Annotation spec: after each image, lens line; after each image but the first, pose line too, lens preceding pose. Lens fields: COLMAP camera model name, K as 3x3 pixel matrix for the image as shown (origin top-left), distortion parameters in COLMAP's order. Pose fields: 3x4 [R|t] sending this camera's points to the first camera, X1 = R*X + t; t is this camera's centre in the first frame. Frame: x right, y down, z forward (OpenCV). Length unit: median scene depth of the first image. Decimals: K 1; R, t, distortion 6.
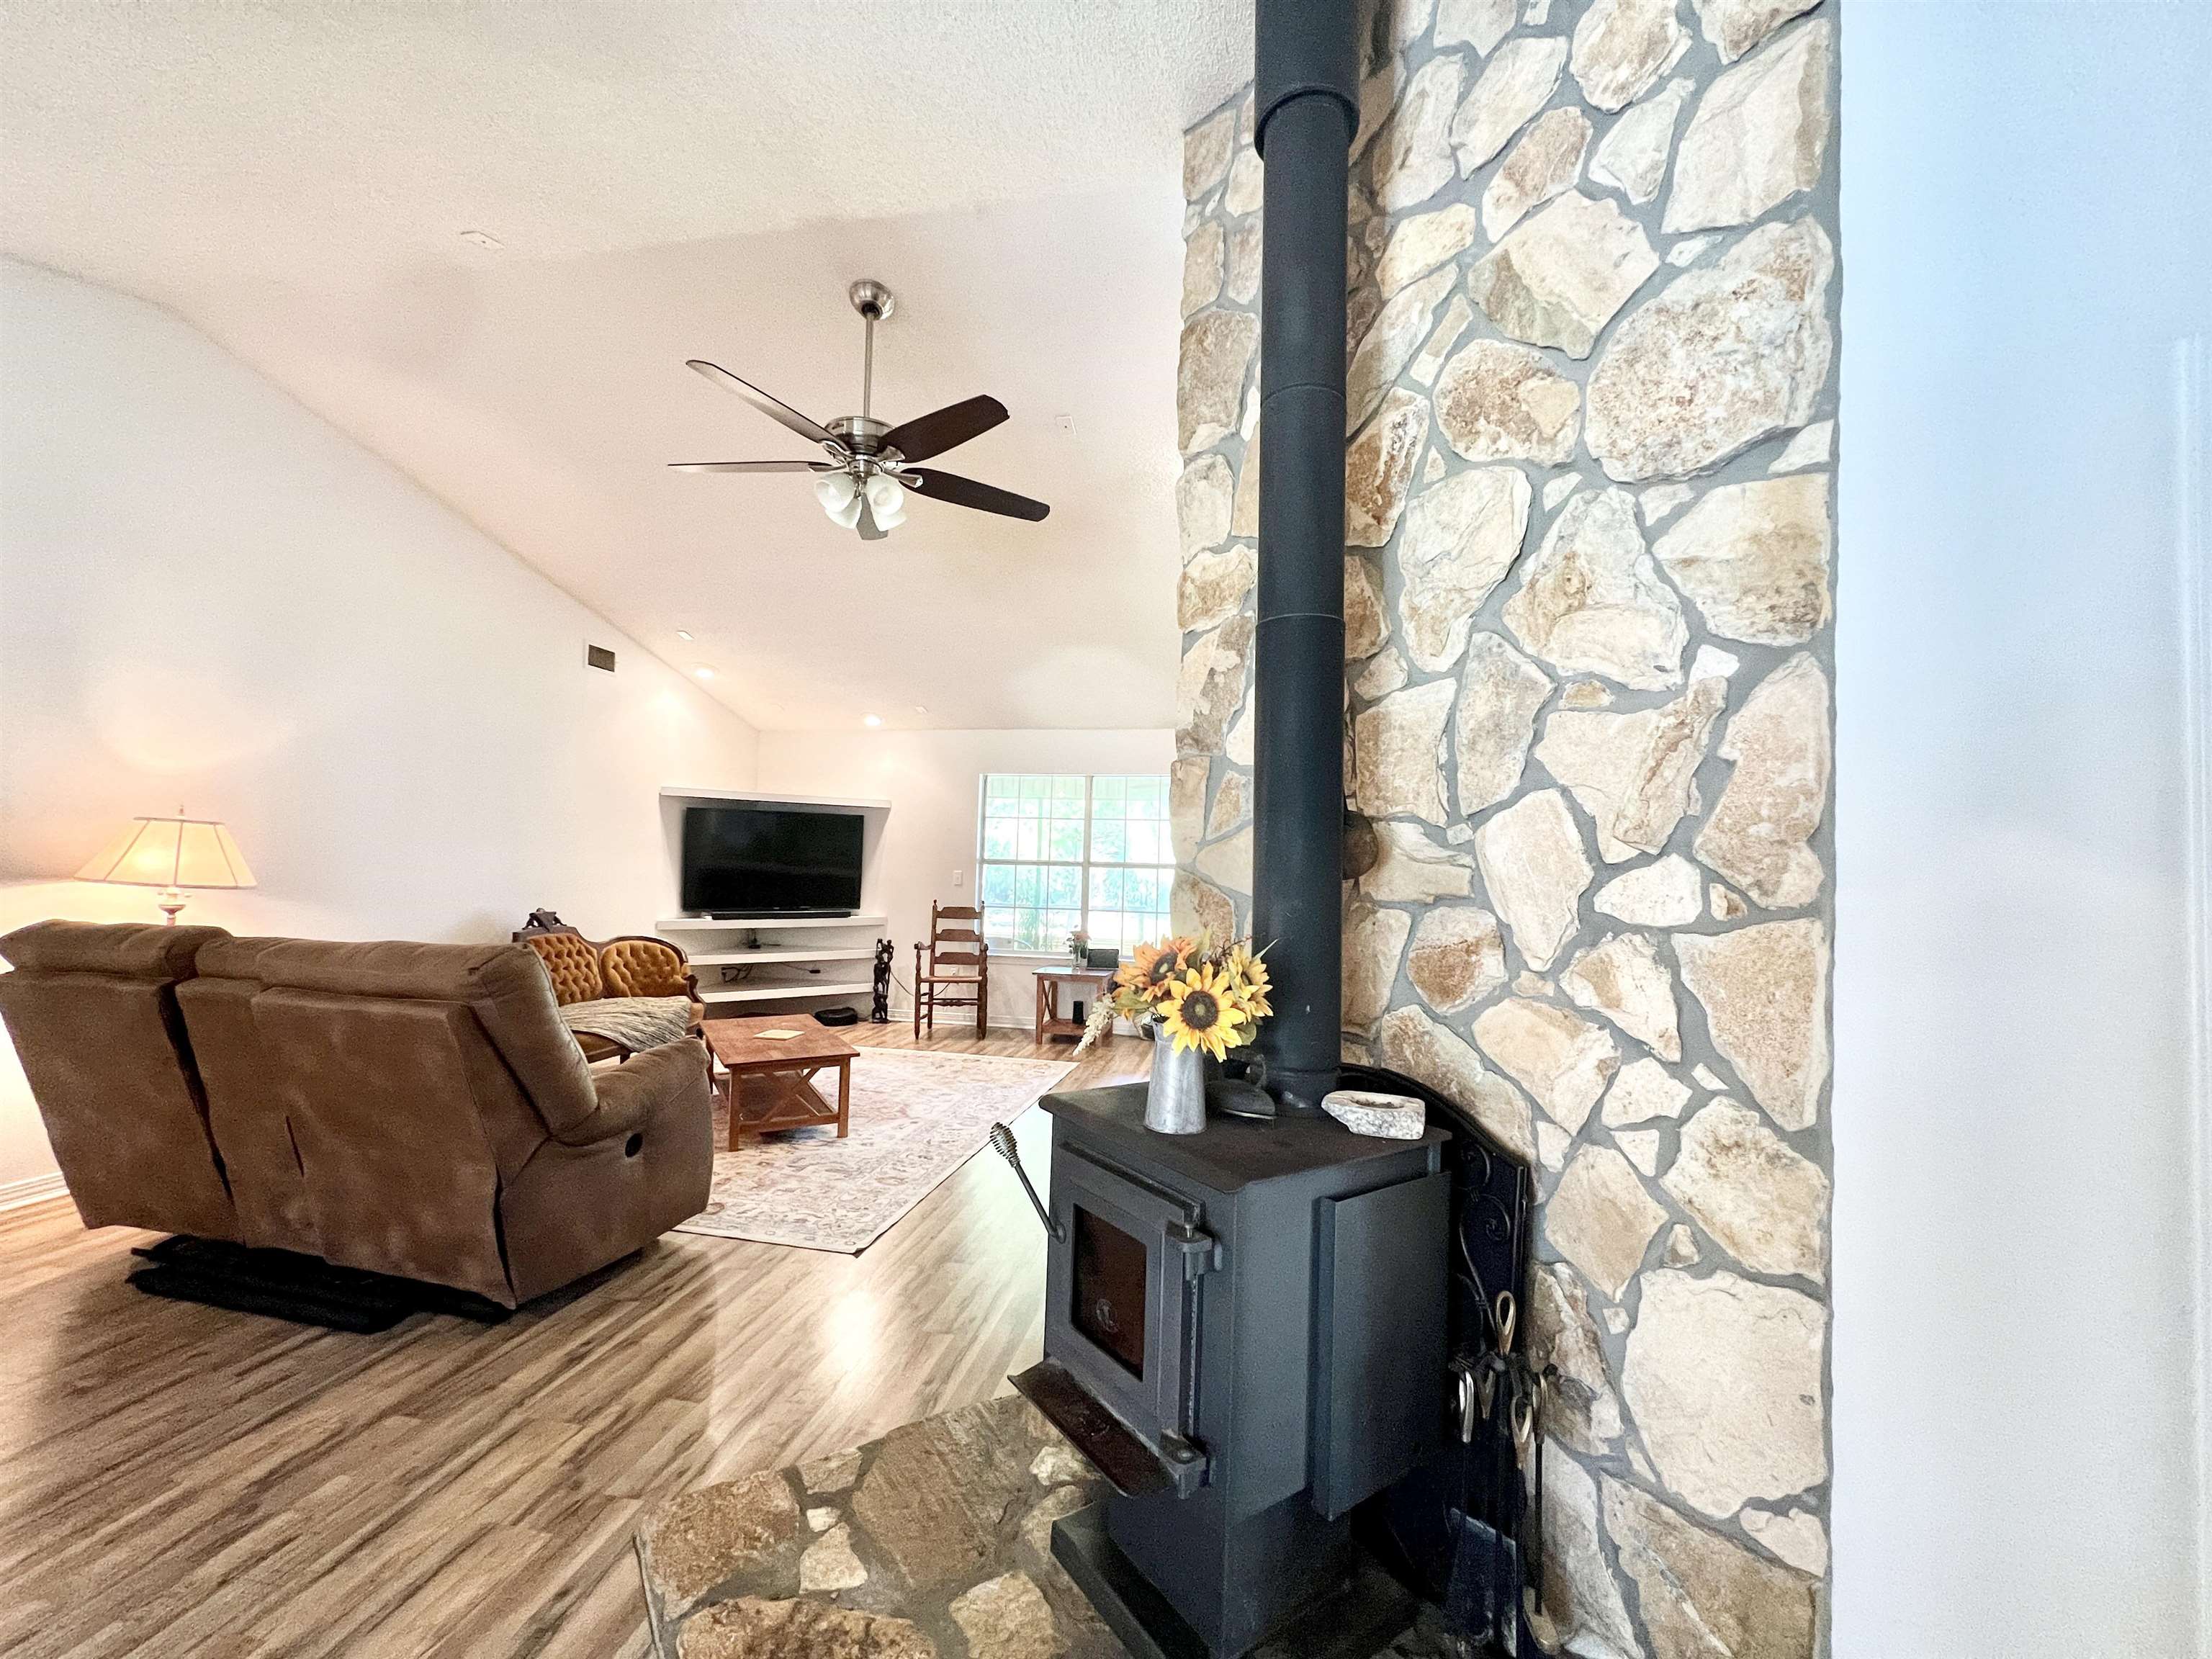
lens RADIAL K [[880.2, 0, 1103.2], [0, 880.2, 837.0], [0, 0, 1]] dist [-0.000957, 0.000723]
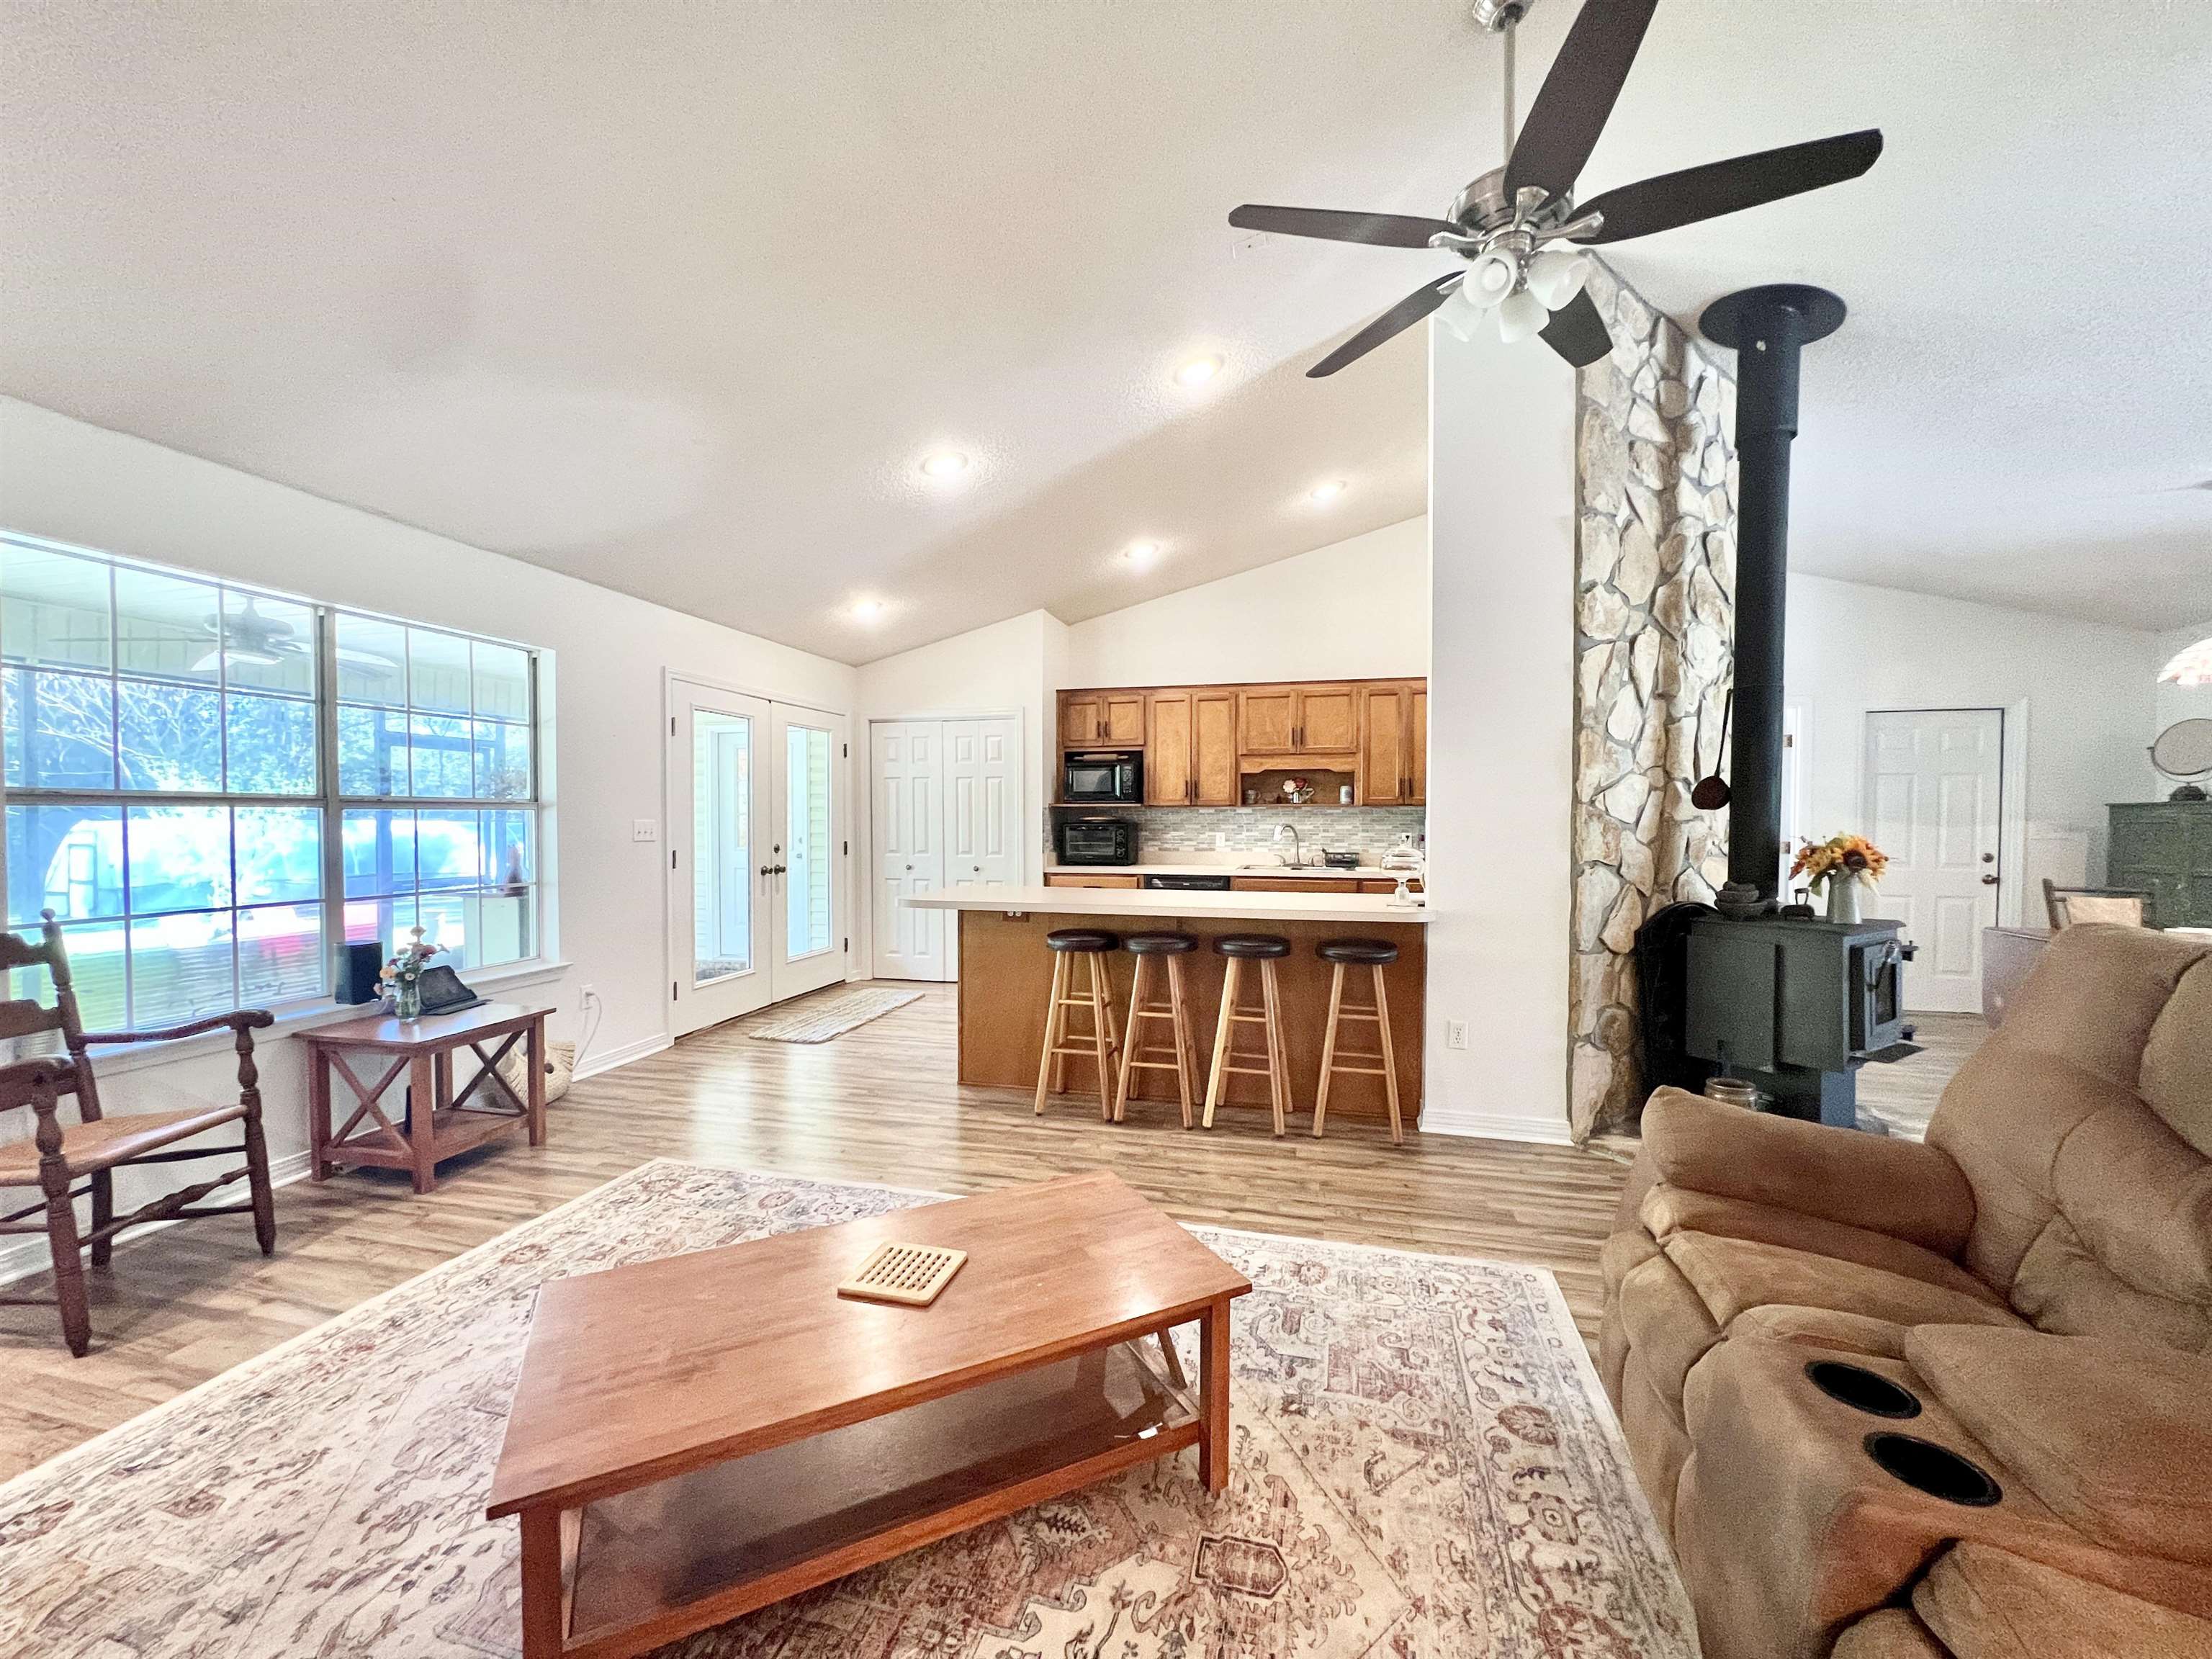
lens RADIAL K [[880.2, 0, 1103.2], [0, 880.2, 837.0], [0, 0, 1]] dist [-0.000957, 0.000723]
pose [[0.056848, -0.035354, 0.997757, -0.473232], [-0.036540, 0.998630, 0.037467, 0.011936], [-0.997714, -0.038588, 0.055478, 0.578373]]
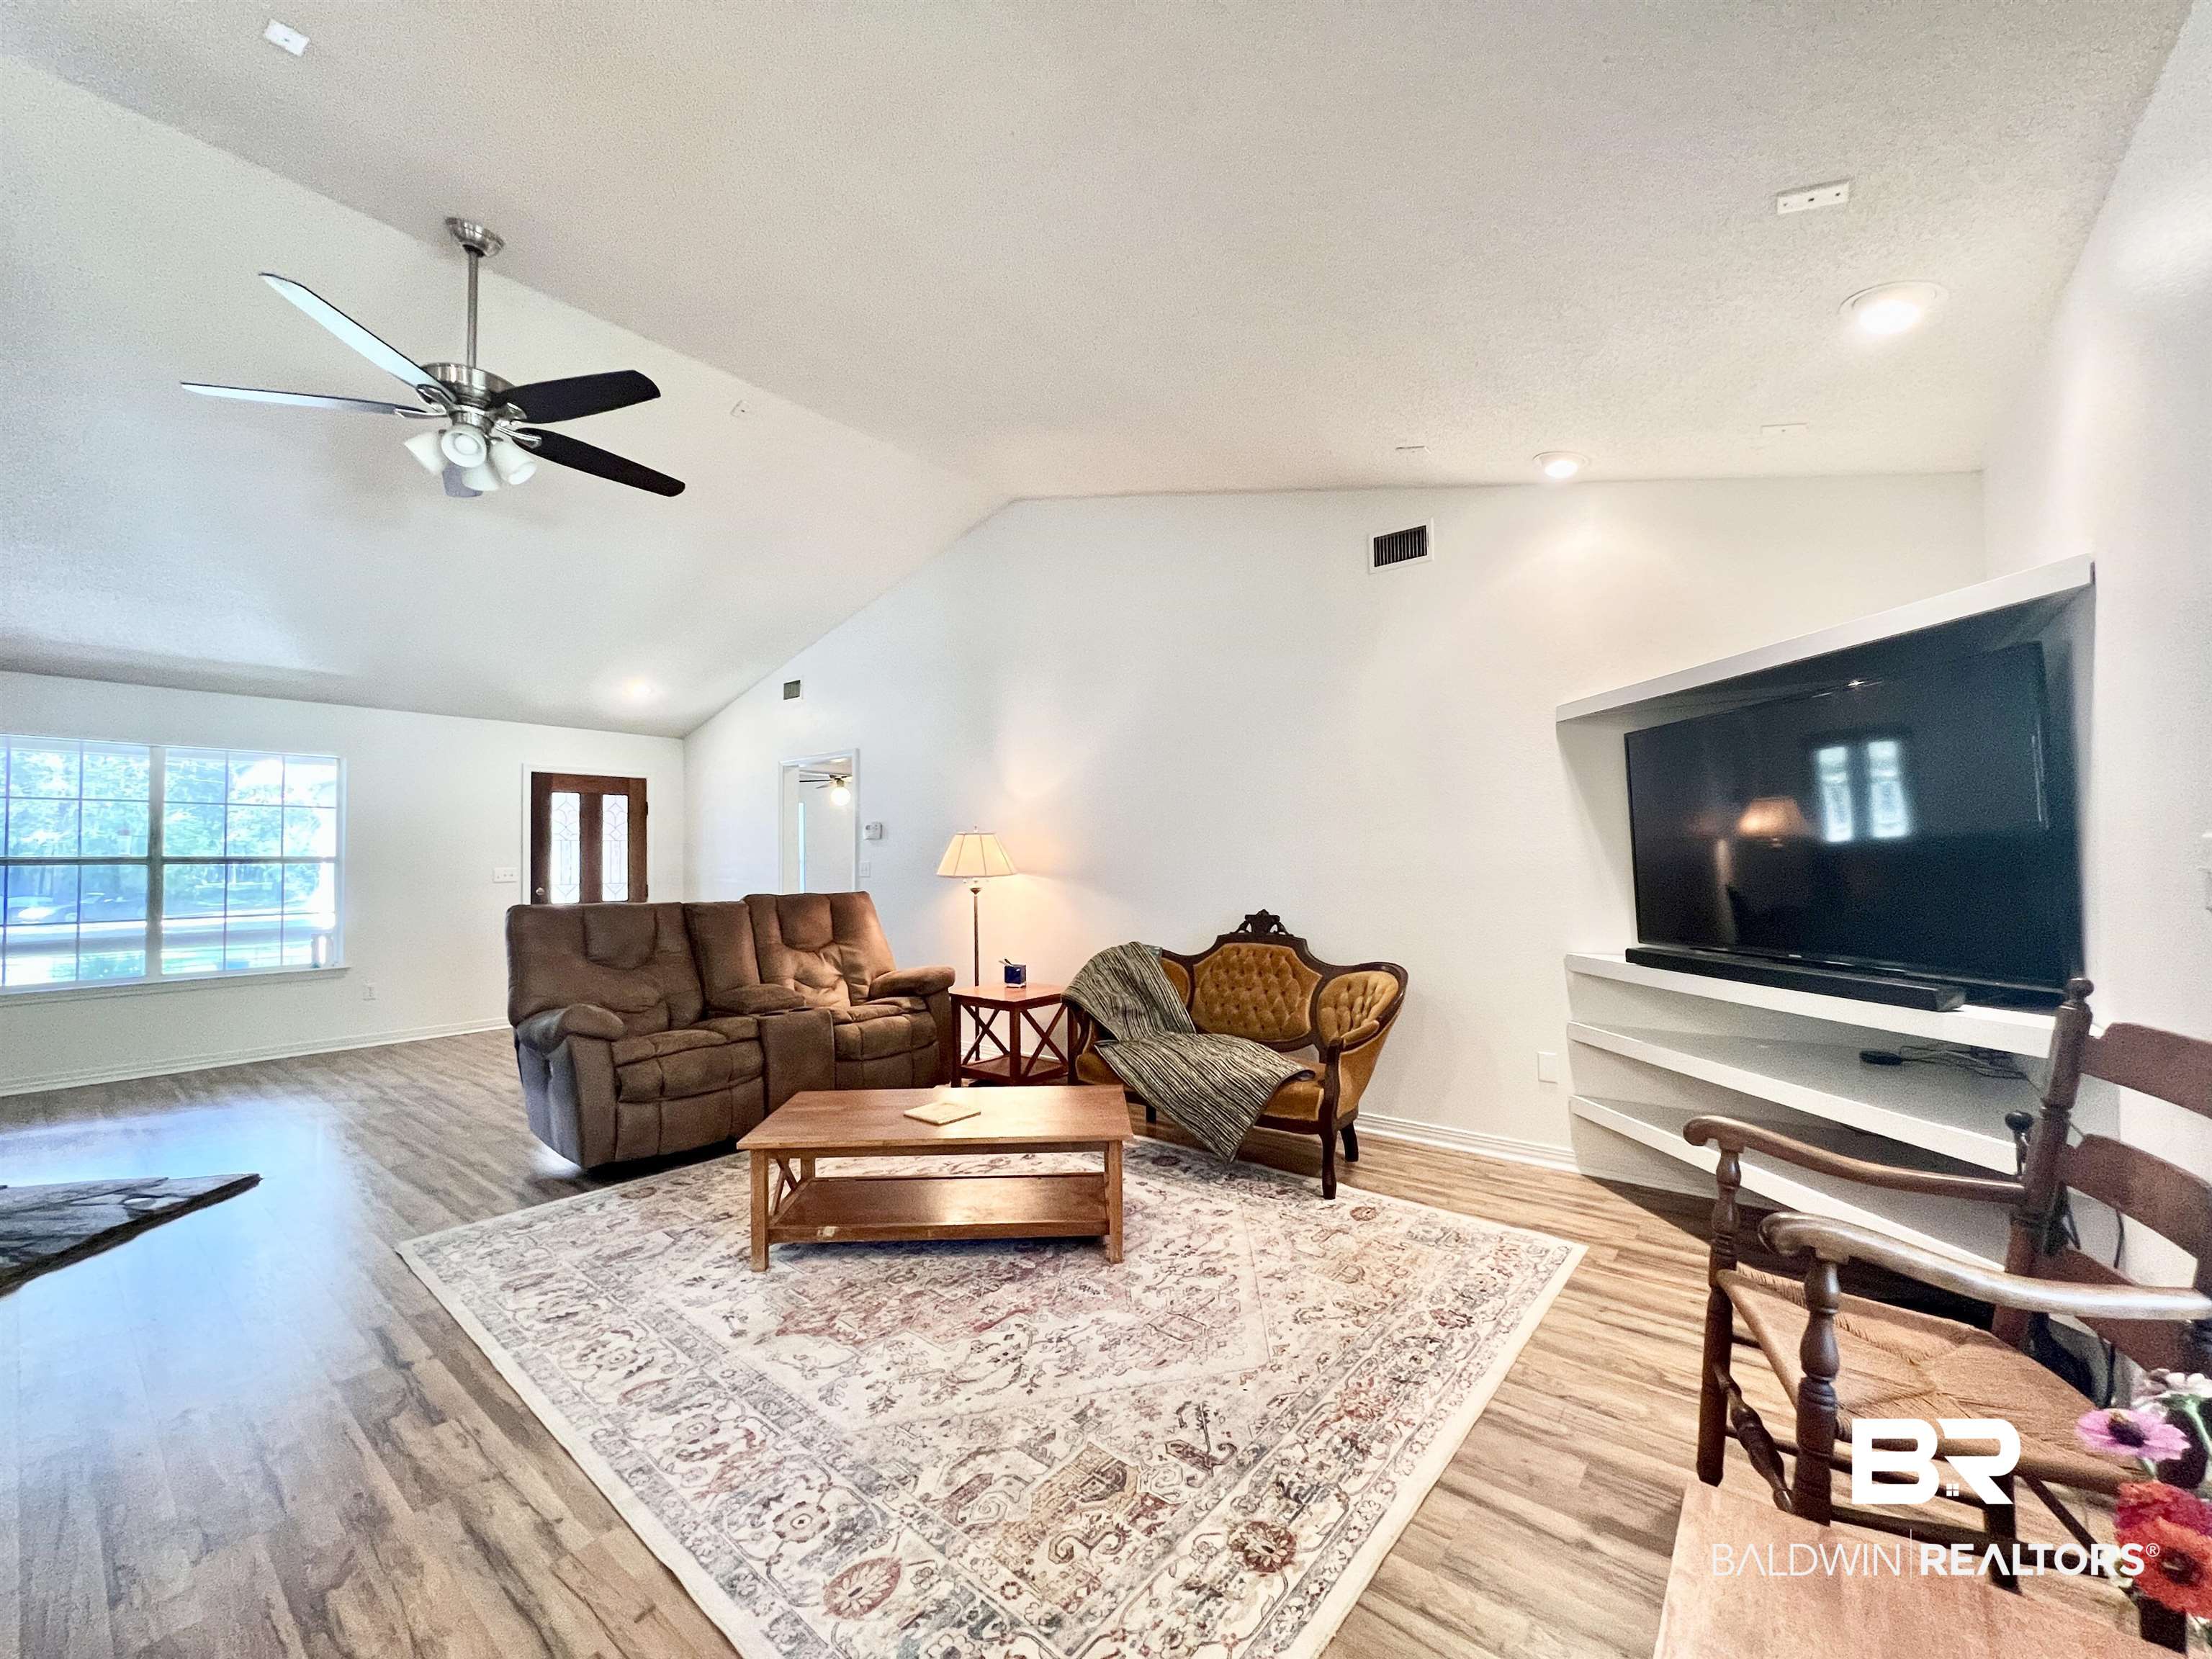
lens RADIAL K [[880.2, 0, 1103.2], [0, 880.2, 837.0], [0, 0, 1]] dist [-0.000957, 0.000723]
pose [[-0.471137, -0.027014, -0.881646, 0.101774], [0.041787, 0.997725, -0.052901, 0.036872], [0.881070, -0.061765, -0.468936, 0.916488]]
